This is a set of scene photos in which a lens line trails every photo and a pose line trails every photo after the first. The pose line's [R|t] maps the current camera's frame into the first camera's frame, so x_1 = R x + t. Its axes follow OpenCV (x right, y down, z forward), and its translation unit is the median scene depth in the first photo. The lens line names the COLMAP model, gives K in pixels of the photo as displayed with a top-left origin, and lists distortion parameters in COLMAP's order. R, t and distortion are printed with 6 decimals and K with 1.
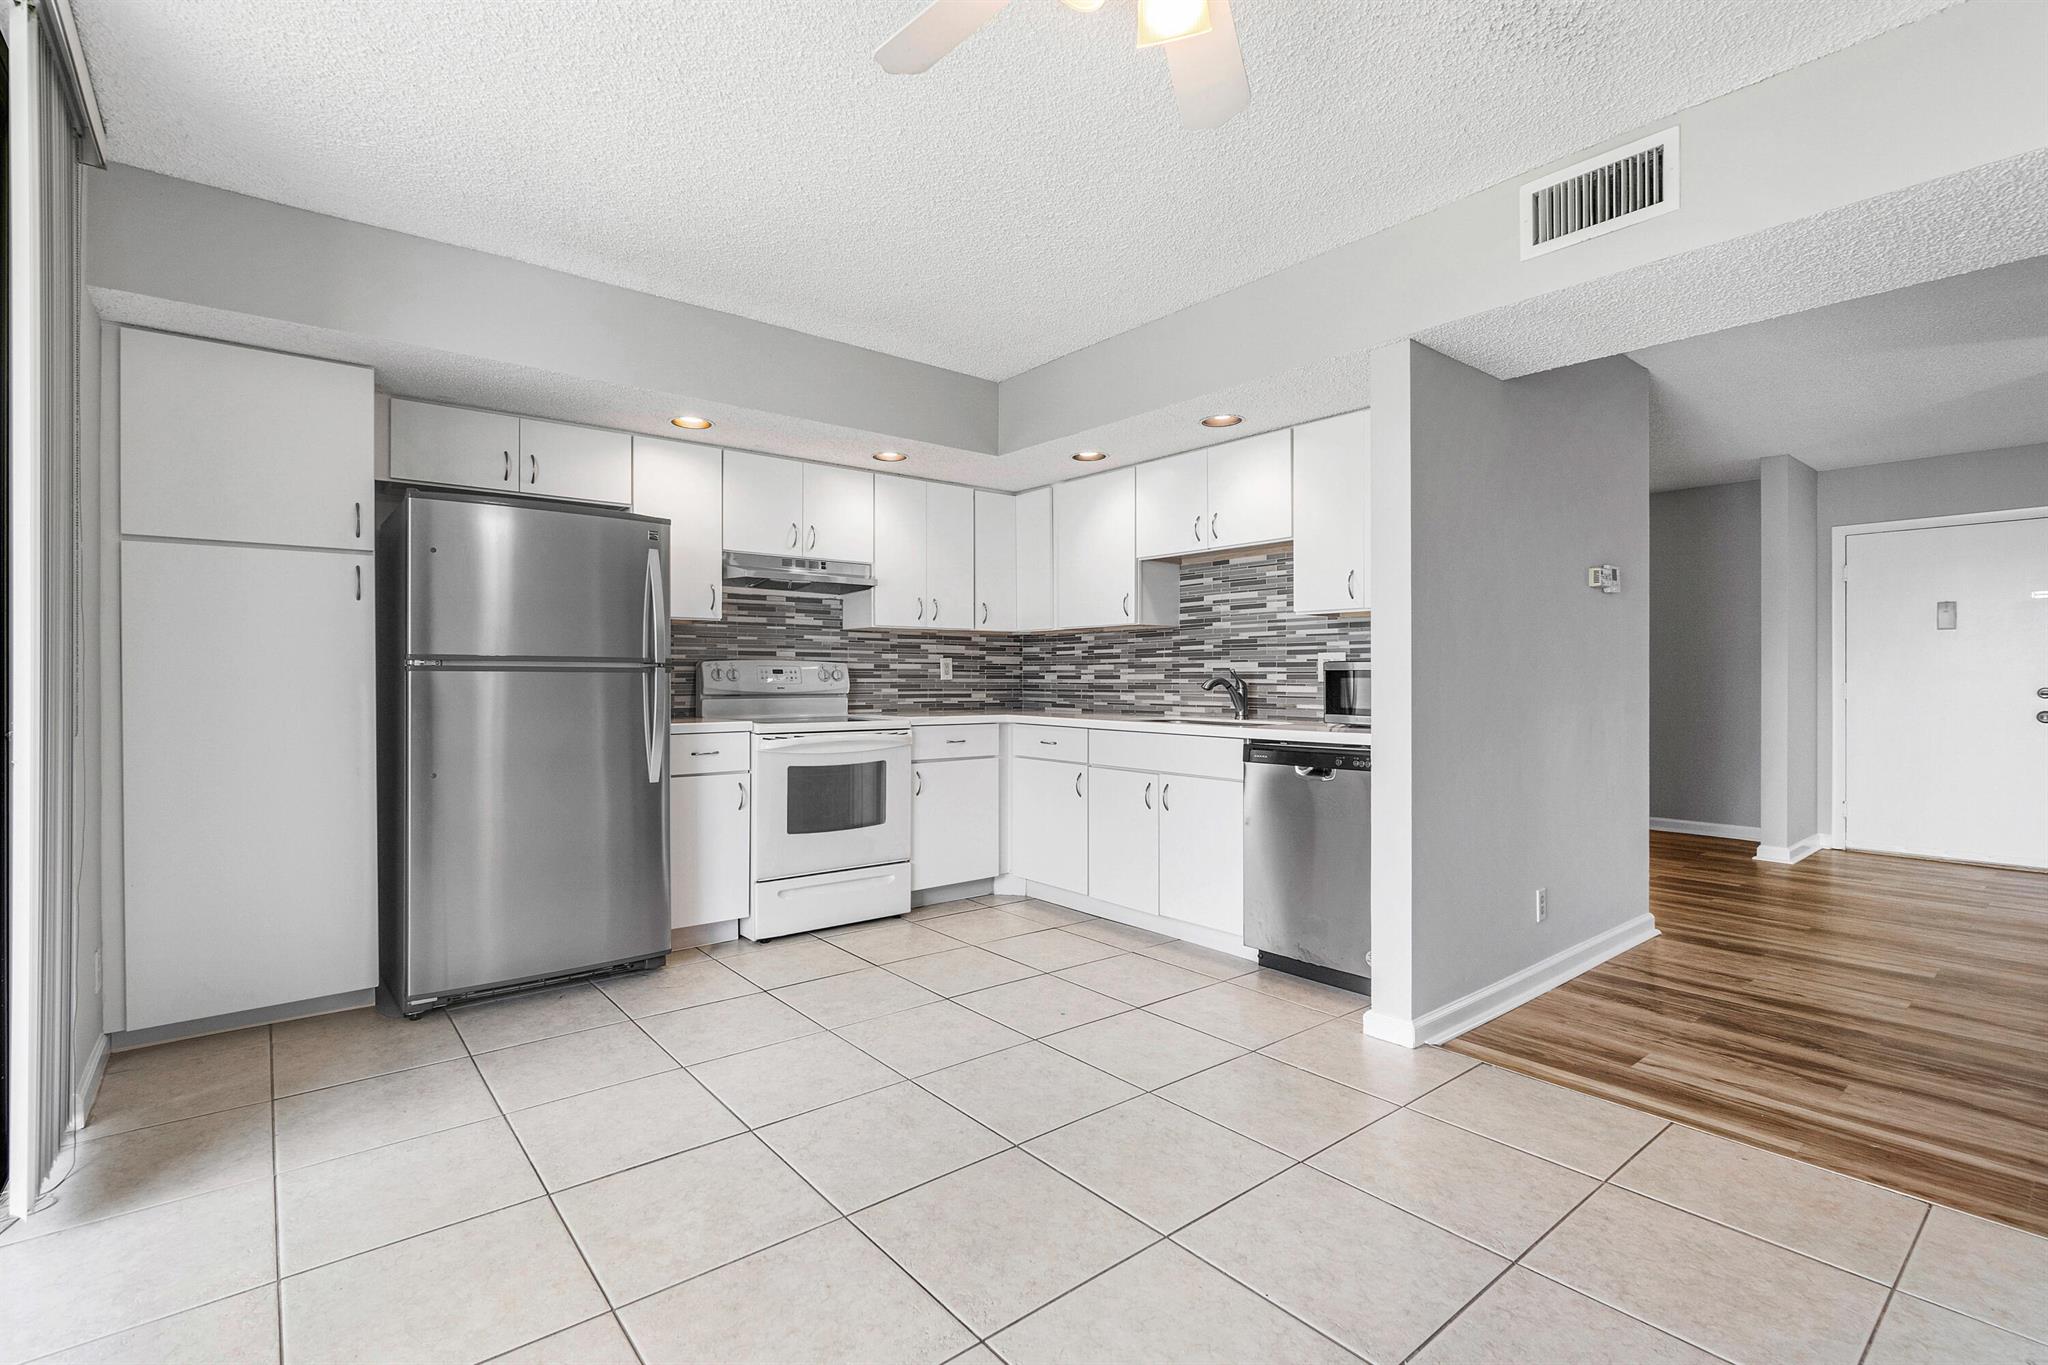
lens RADIAL K [[950.7, 0, 1024.0], [0, 950.7, 682.5], [0, 0, 1]] dist [-0.000474, 0.000115]
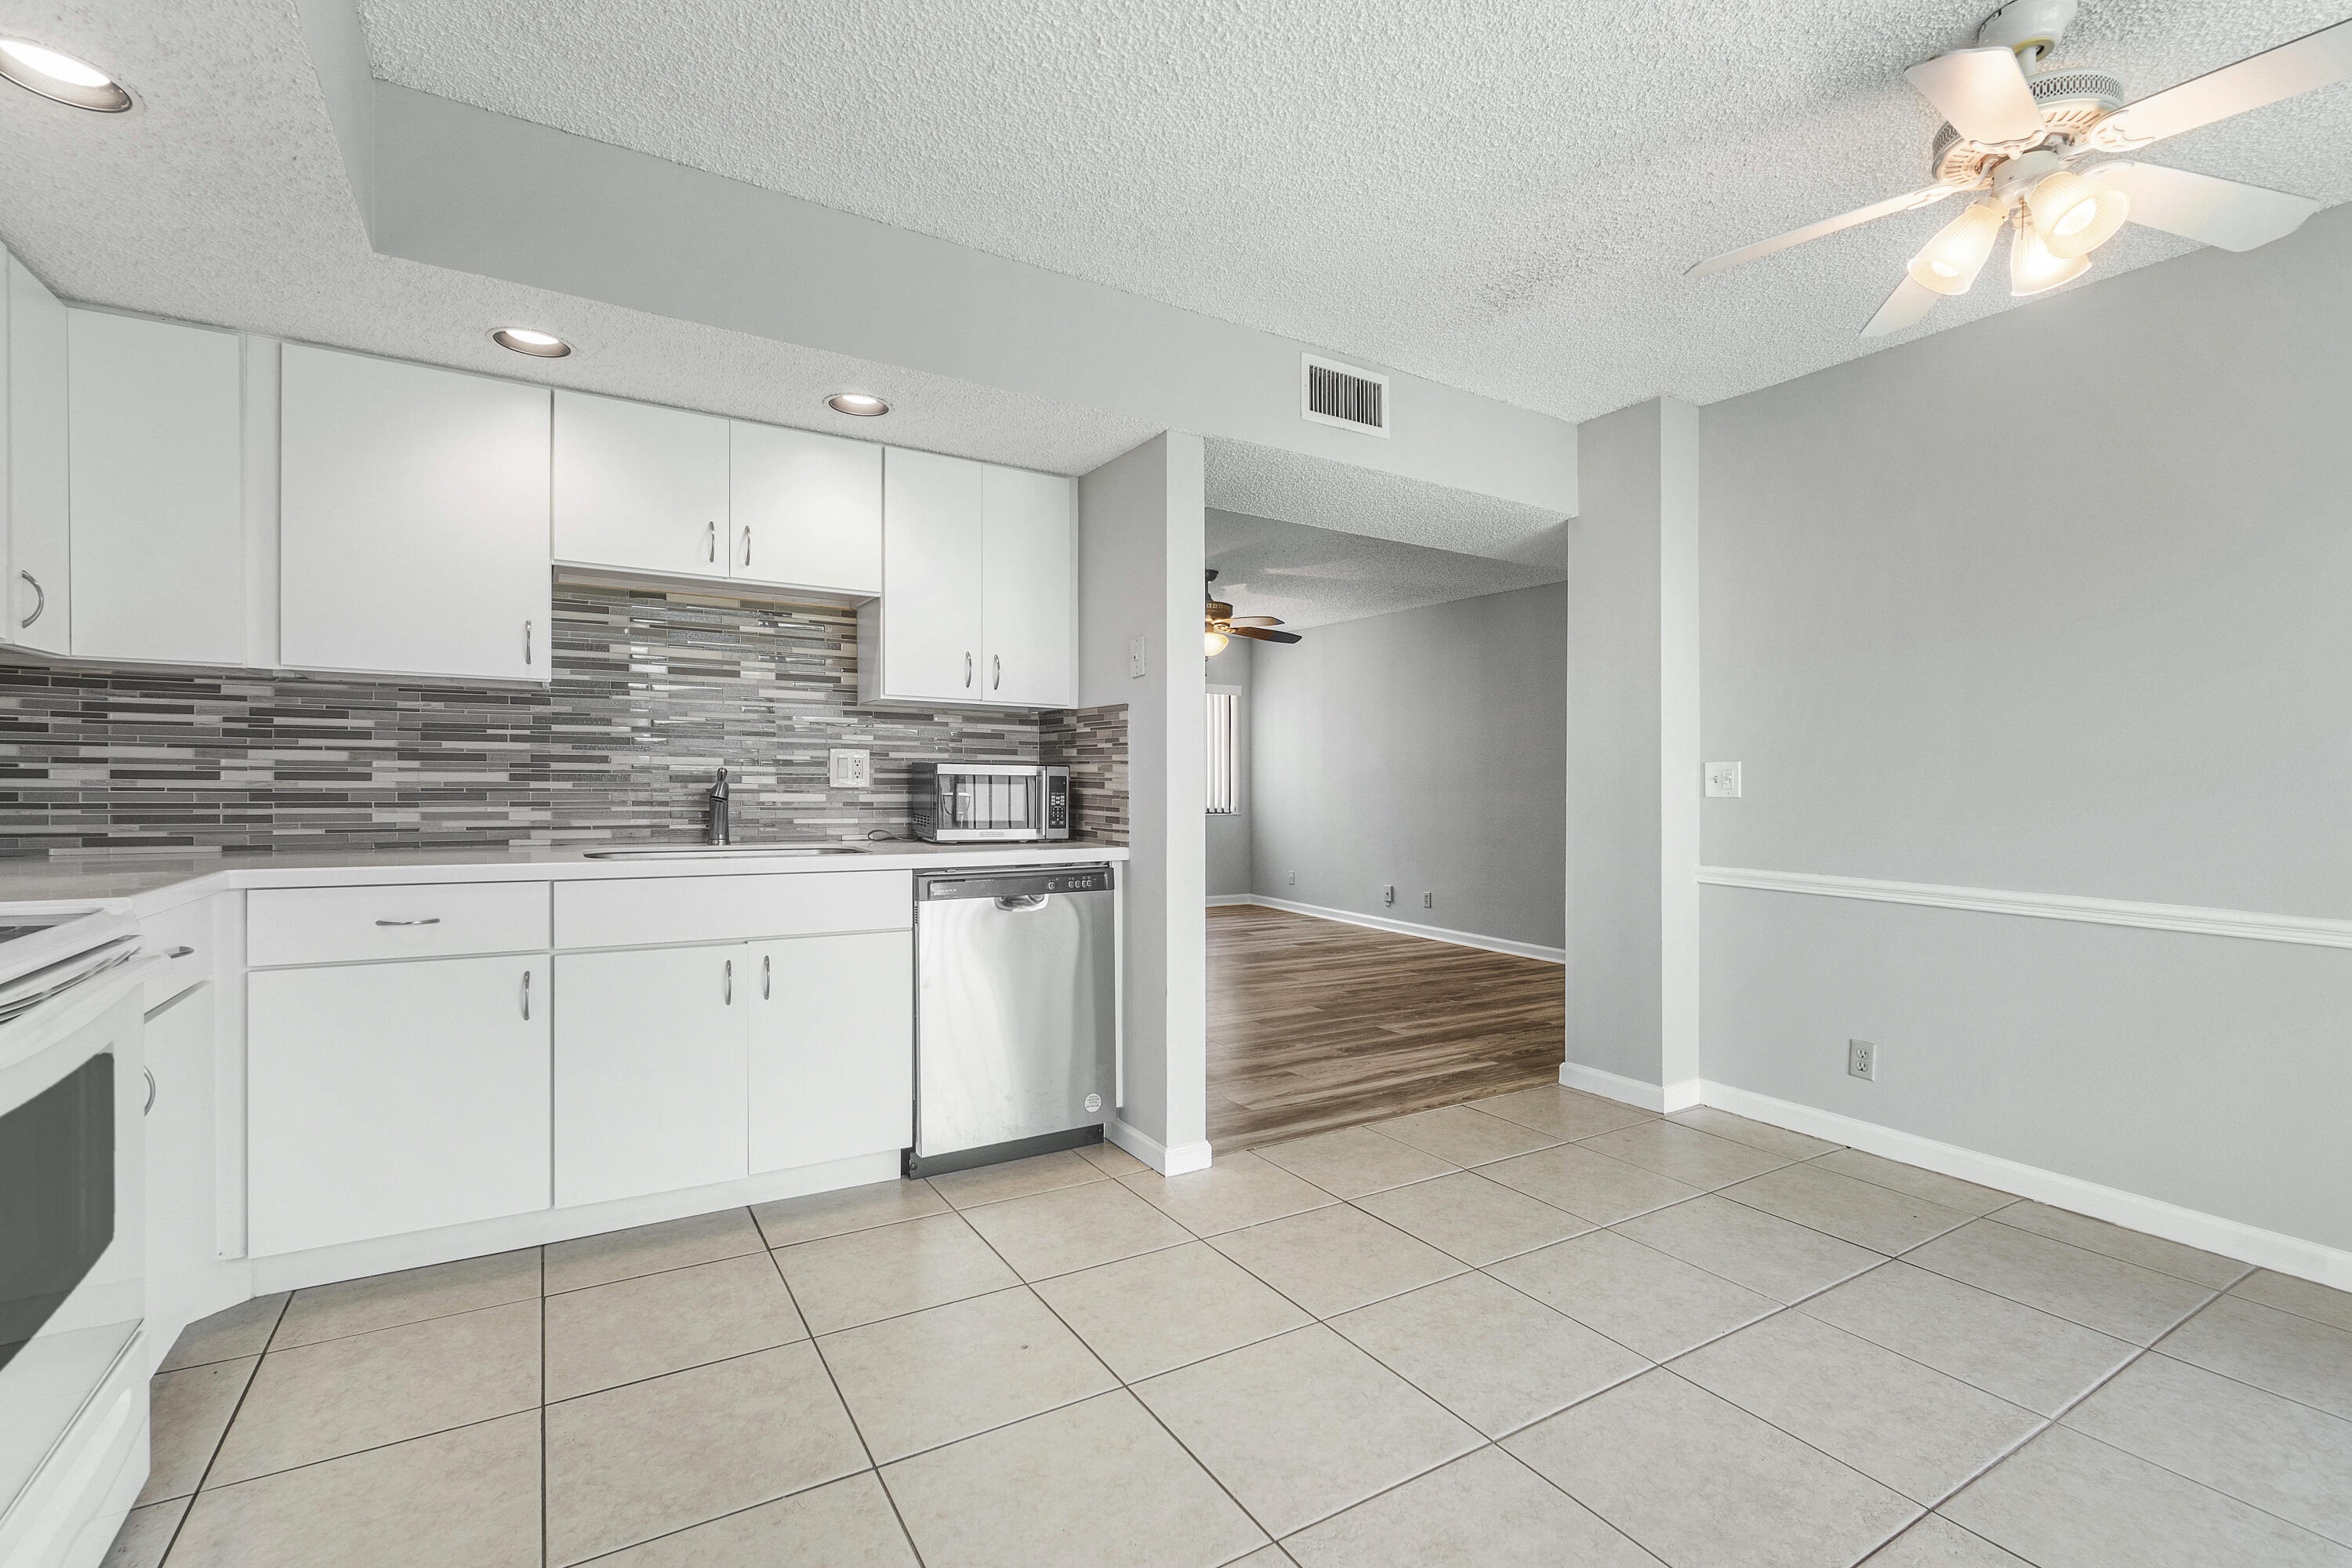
lens RADIAL K [[1030.0, 0, 1170.3], [0, 1030.0, 776.0], [0, 0, 1]] dist [-0.000230, 0.000251]
pose [[0.145450, 0.004001, 0.989358, -0.403384], [-0.007095, 0.999970, -0.003000, -0.008054], [-0.989340, -0.006583, 0.145474, 0.555086]]
